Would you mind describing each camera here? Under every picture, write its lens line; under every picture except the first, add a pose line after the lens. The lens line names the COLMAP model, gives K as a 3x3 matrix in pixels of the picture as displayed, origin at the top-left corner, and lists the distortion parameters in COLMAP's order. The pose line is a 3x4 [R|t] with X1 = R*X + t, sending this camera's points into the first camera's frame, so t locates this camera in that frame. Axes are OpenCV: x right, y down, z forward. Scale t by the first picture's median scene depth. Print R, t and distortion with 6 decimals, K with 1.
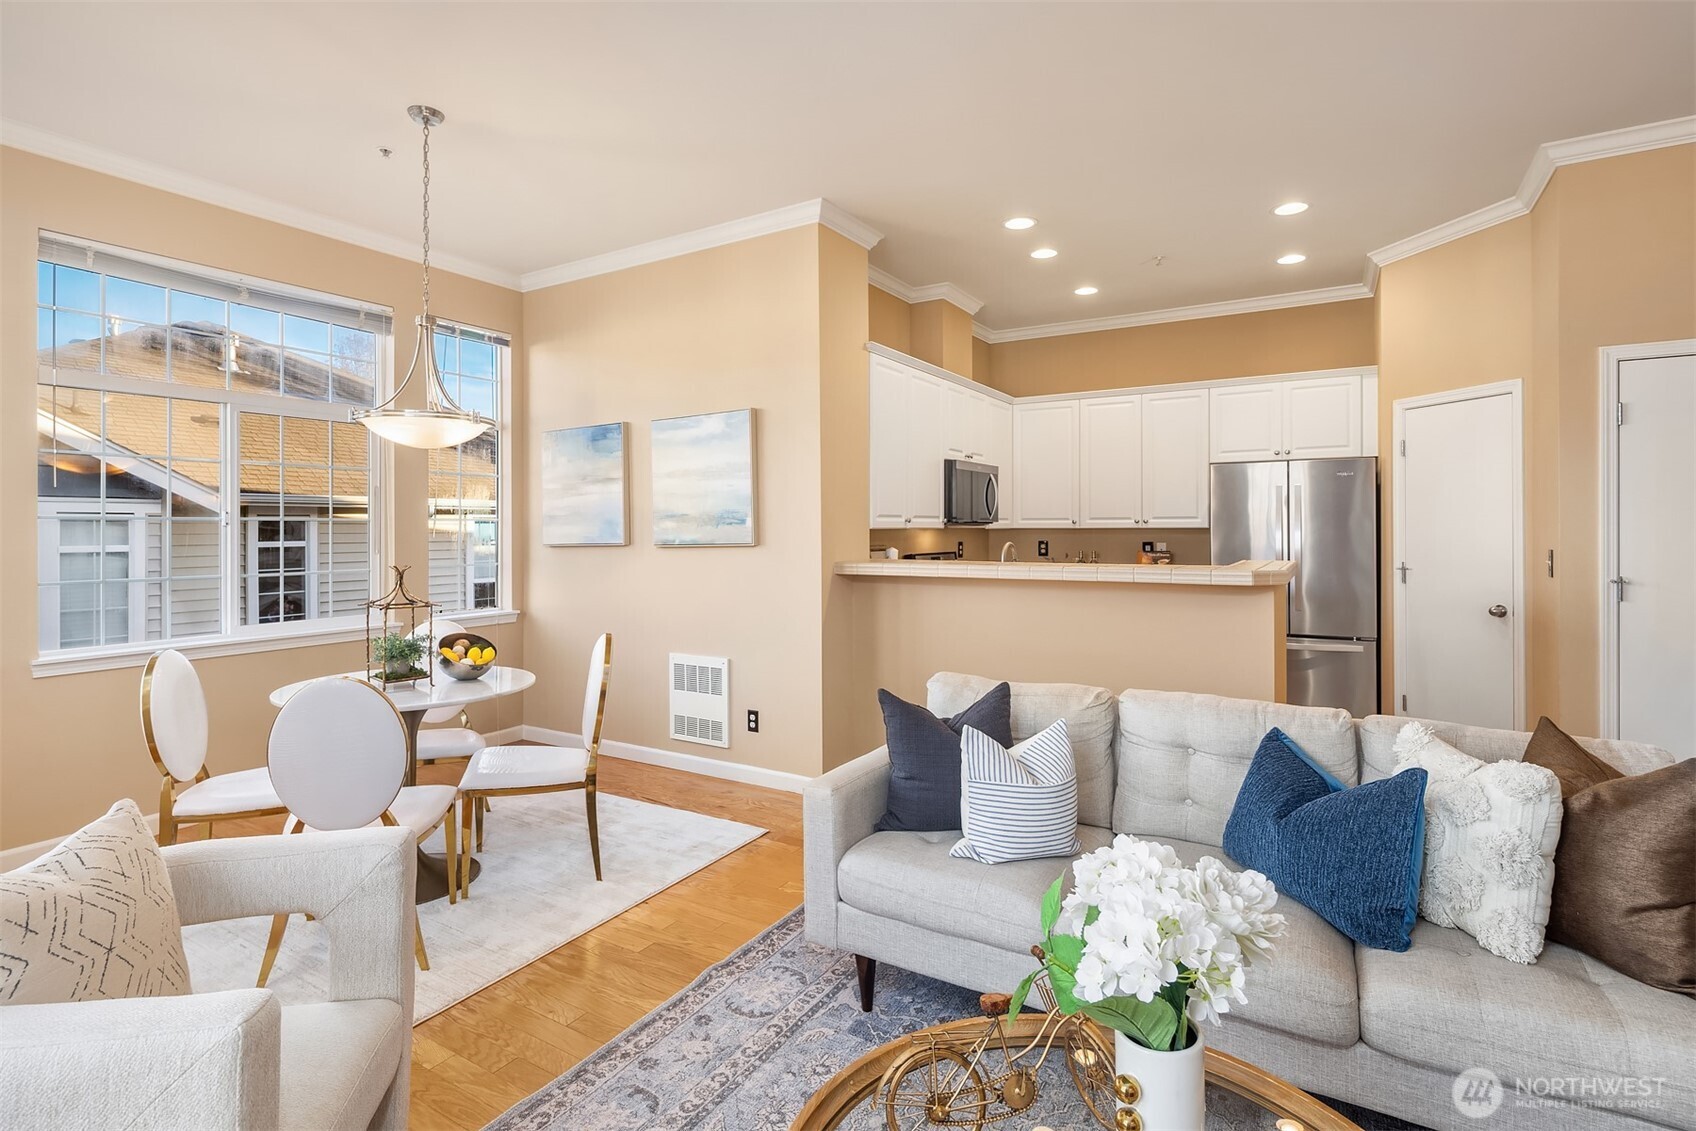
lens RADIAL K [[833.1, 0, 792.6], [0, 833.1, 530.9], [0, 0, 1]] dist [0.009831, -0.004497]
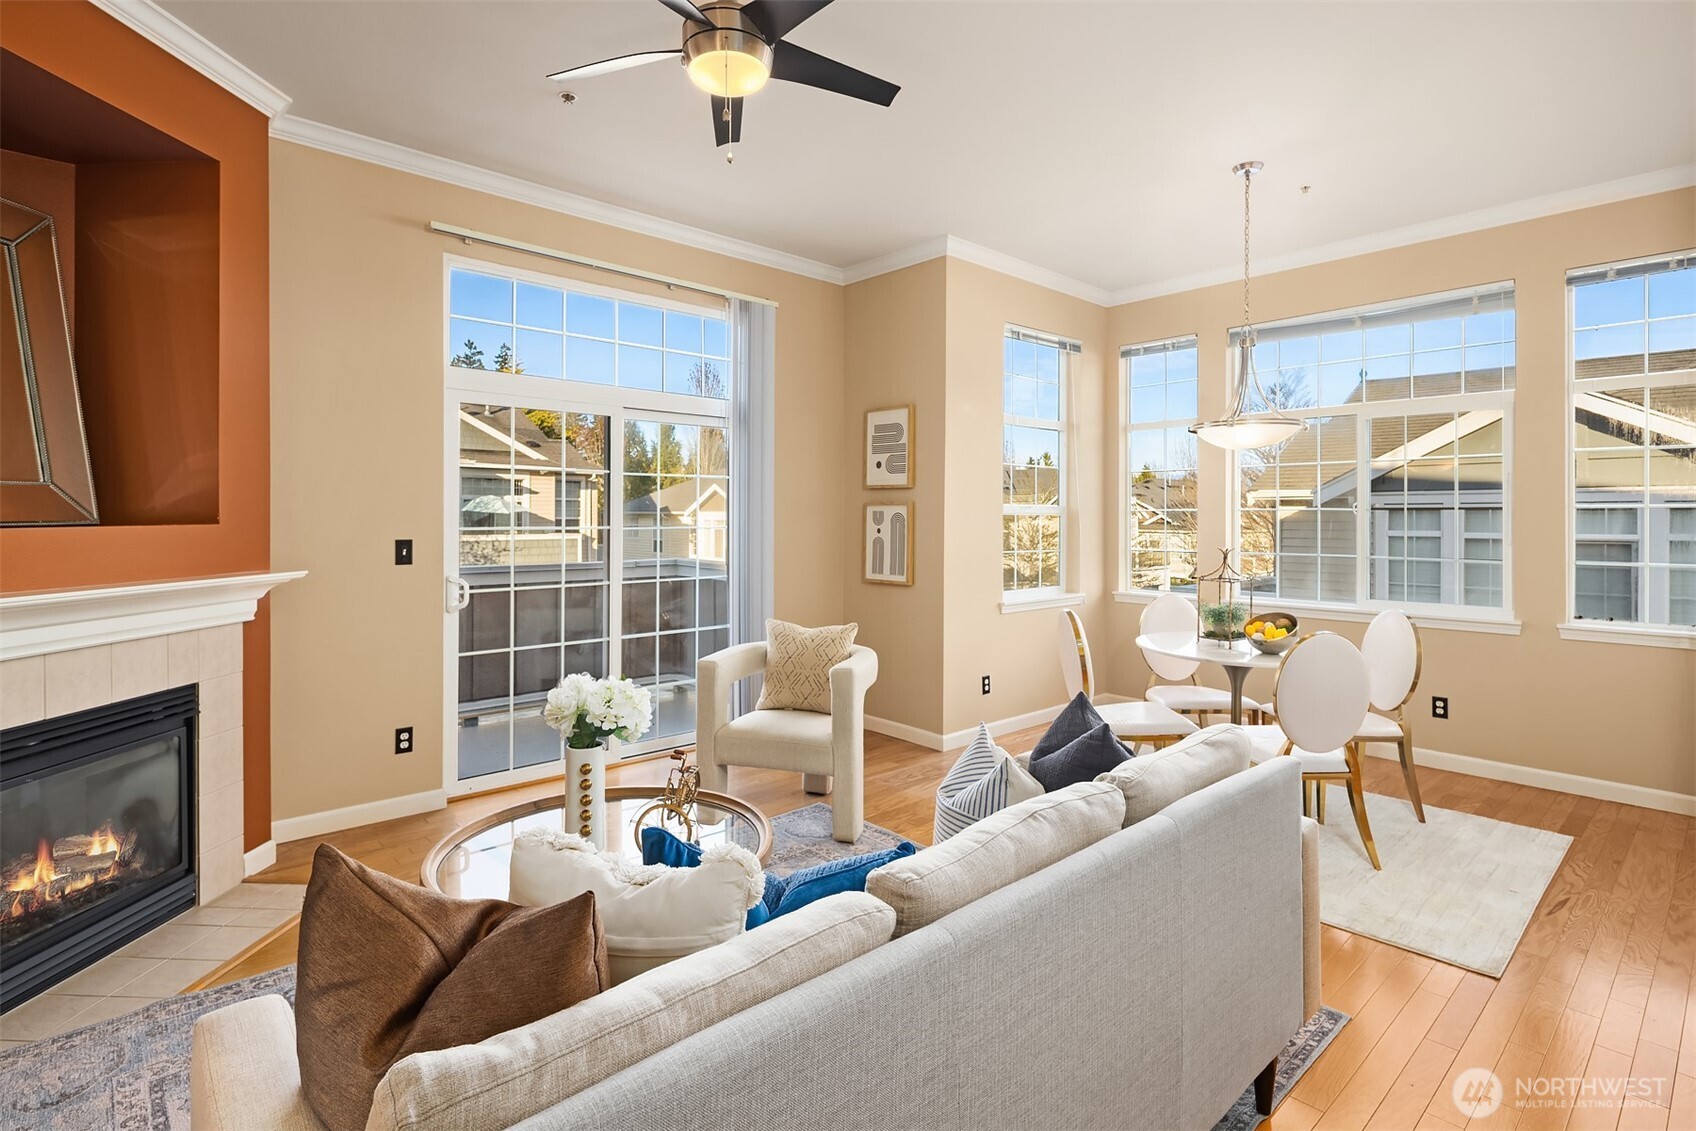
lens RADIAL K [[833.1, 0, 851.7], [0, 833.1, 517.1], [0, 0, 1]] dist [0.009831, -0.004497]
pose [[-0.275614, 0.007771, -0.961237, 0.716298], [-0.005071, 0.999942, 0.009538, -0.011870], [0.961255, 0.007503, -0.275558, 0.650409]]
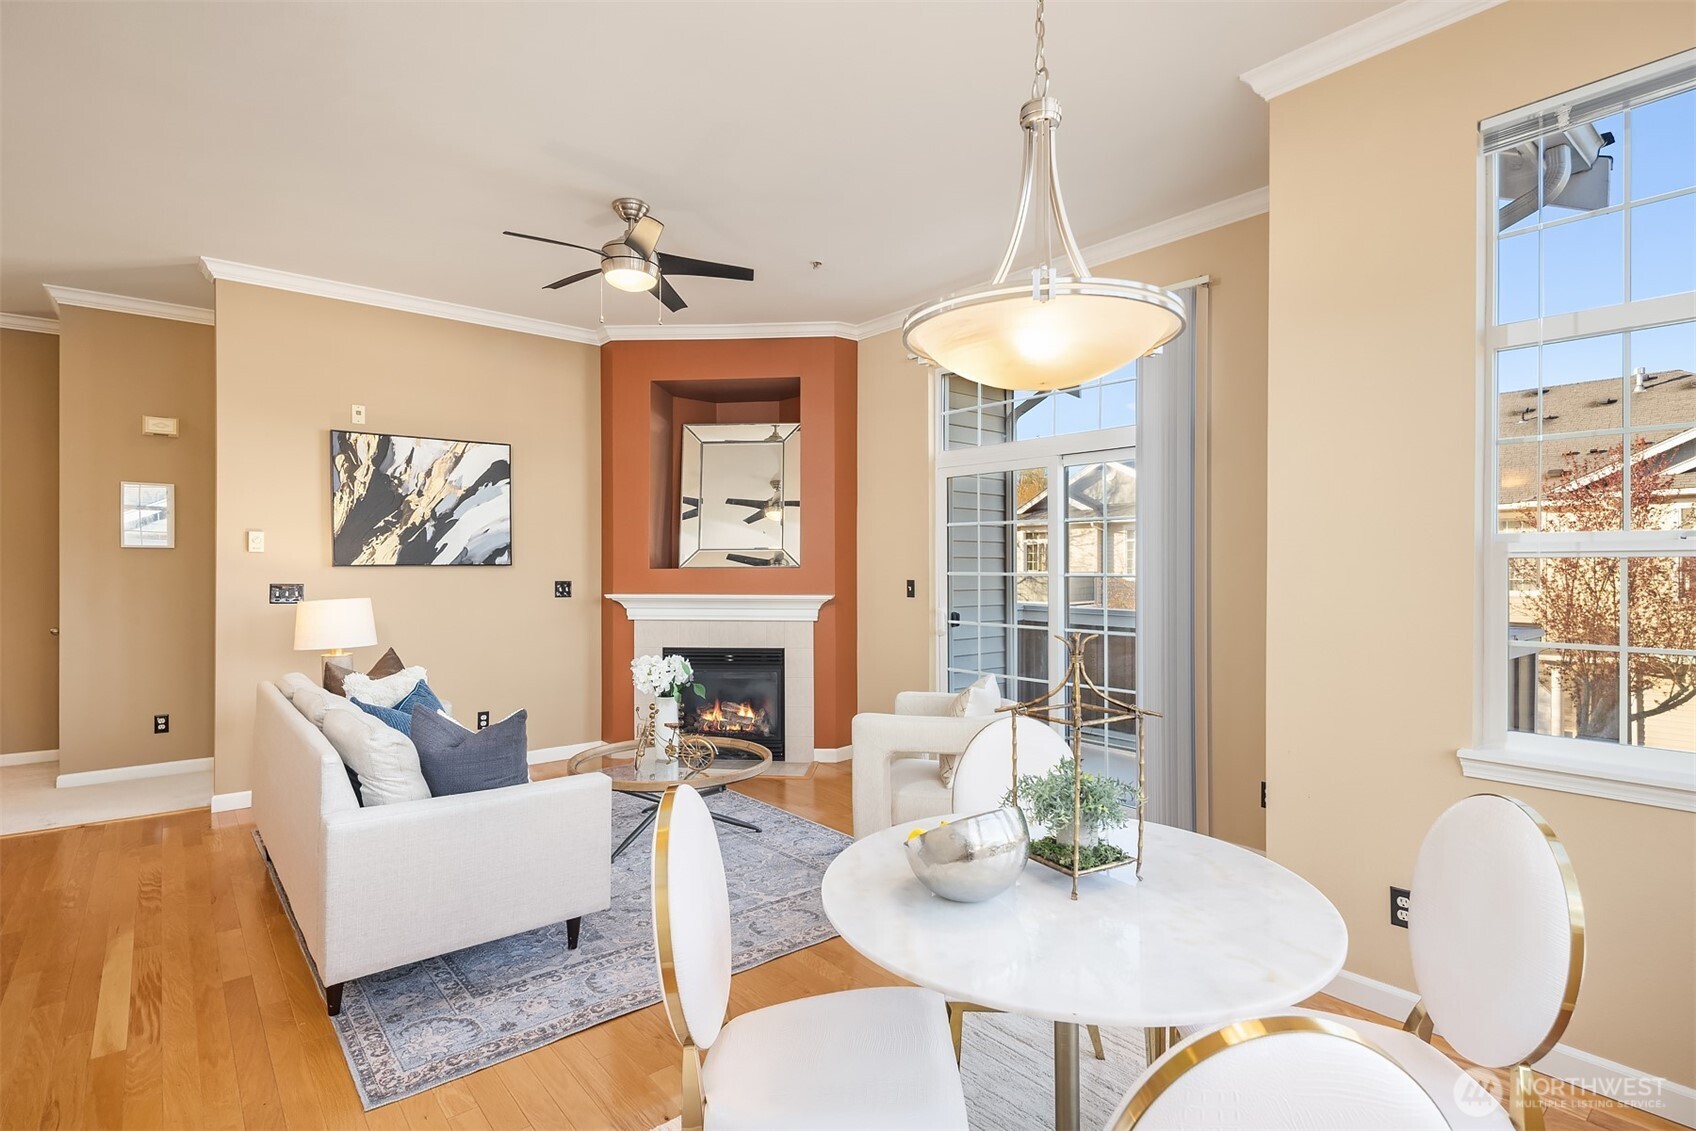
lens RADIAL K [[833.1, 0, 859.7], [0, 833.1, 565.3], [0, 0, 1]] dist [0.009831, -0.004497]
pose [[-0.952244, 0.008059, 0.305232, -0.357466], [0.006533, 0.999961, -0.006022, 0.008677], [-0.305268, -0.003740, -0.952259, 1.210721]]
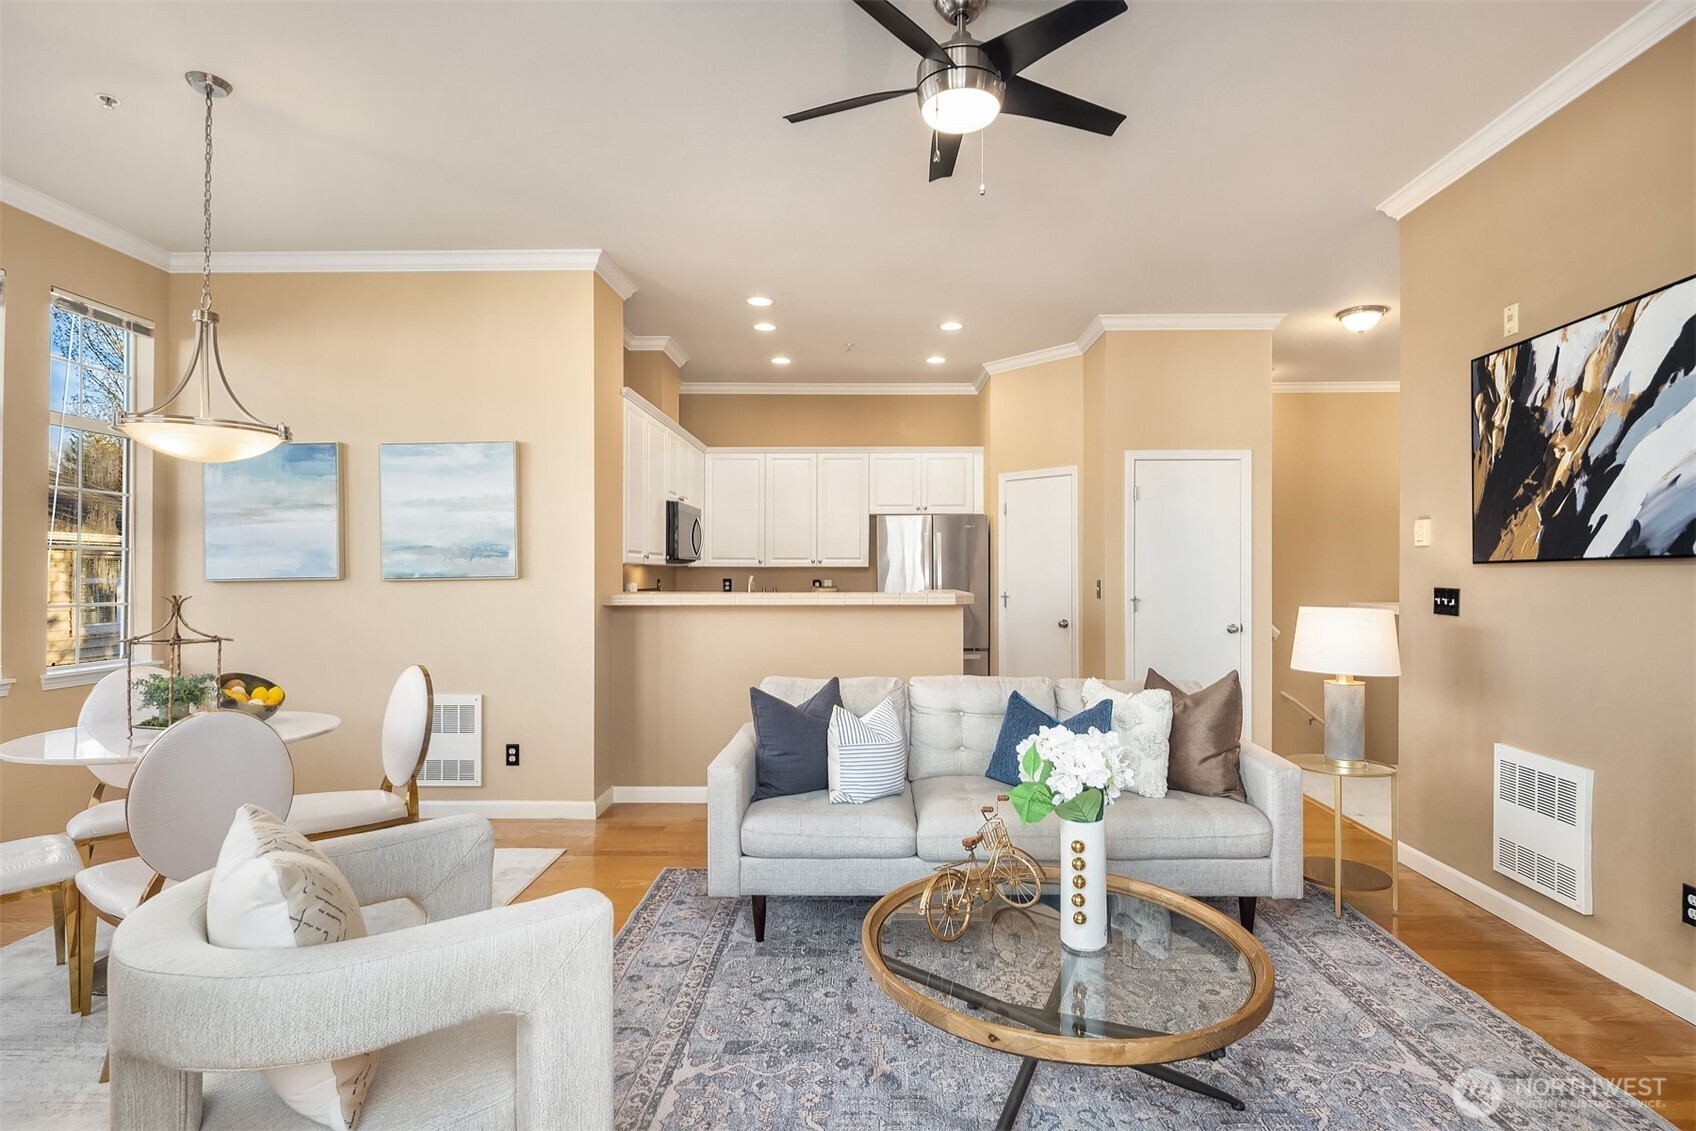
lens RADIAL K [[833.1, 0, 865.0], [0, 833.1, 573.0], [0, 0, 1]] dist [0.009831, -0.004497]
pose [[0.860336, 0.003577, 0.509715, -0.194536], [-0.002941, 0.999994, -0.002053, 0.011597], [-0.509719, 0.000267, 0.860341, -0.073378]]
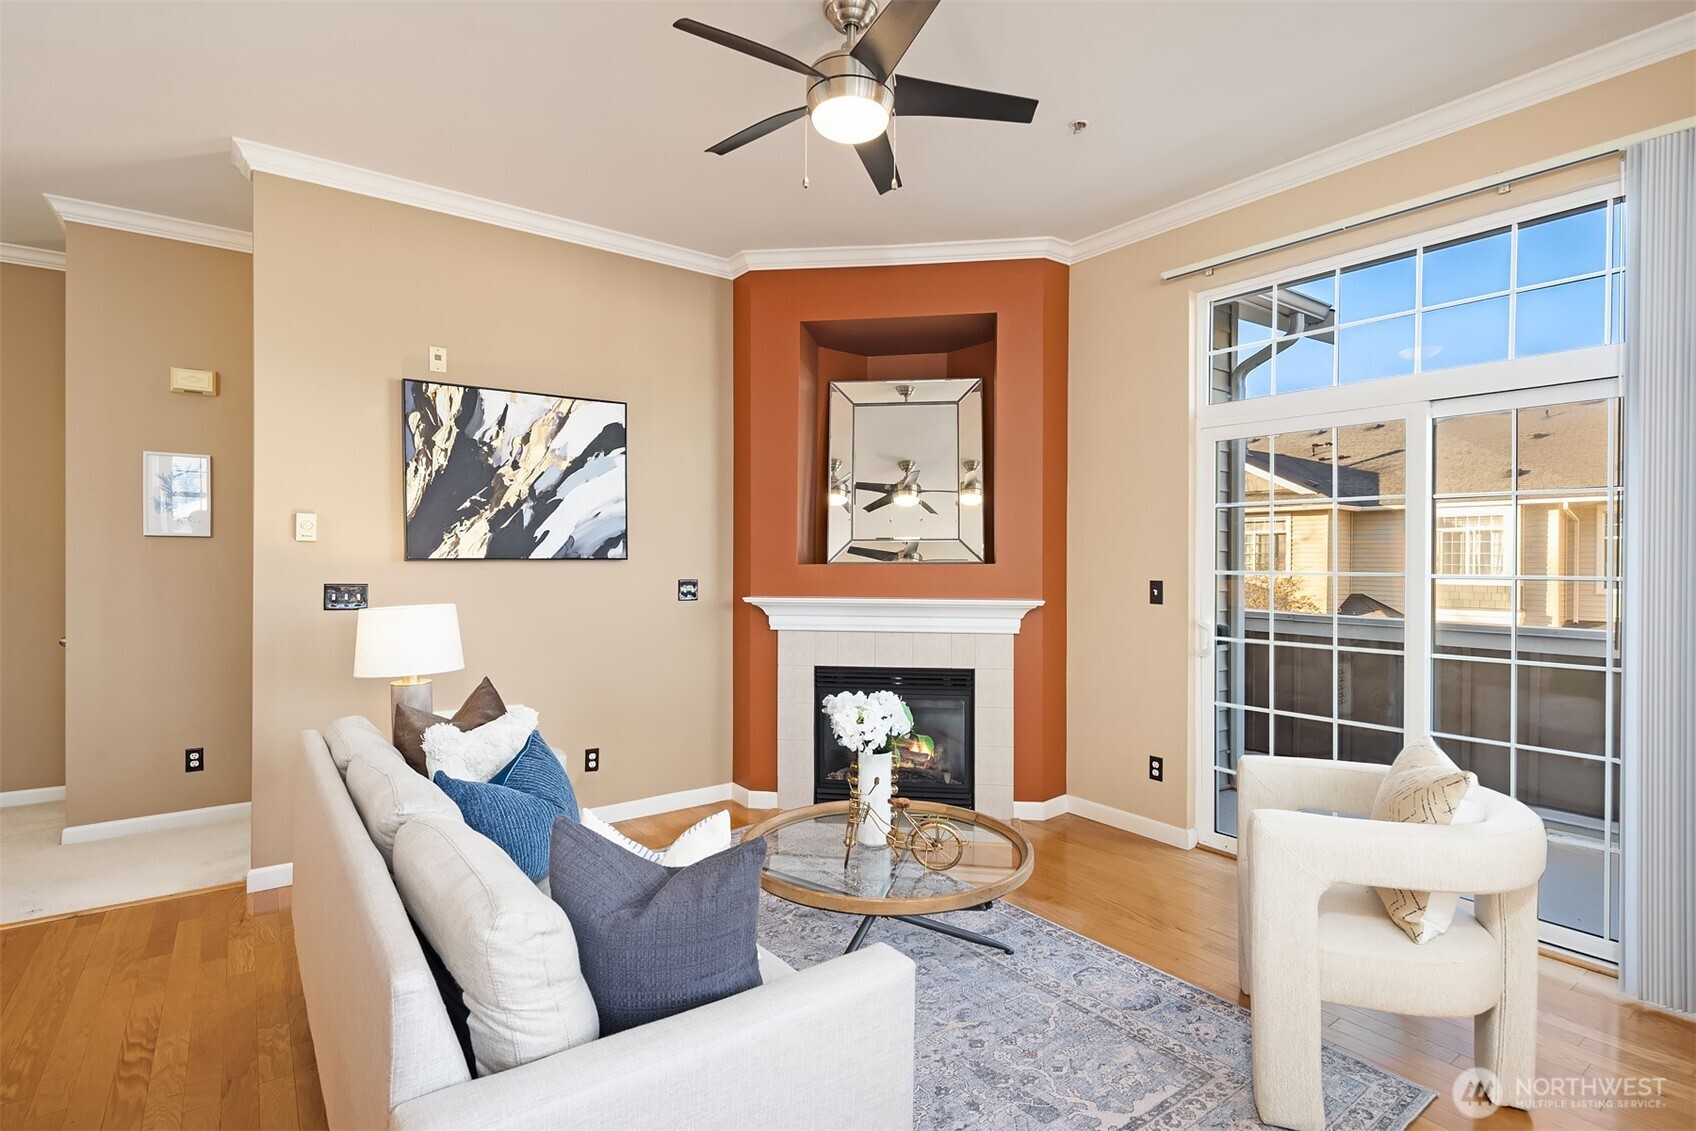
lens RADIAL K [[833.1, 0, 858.0], [0, 833.1, 561.9], [0, 0, 1]] dist [0.009831, -0.004497]
pose [[-0.931630, 0.004546, 0.363379, -0.059748], [0.003588, 0.999988, -0.003312, 0.004357], [-0.363389, -0.001782, -0.931636, 0.966201]]
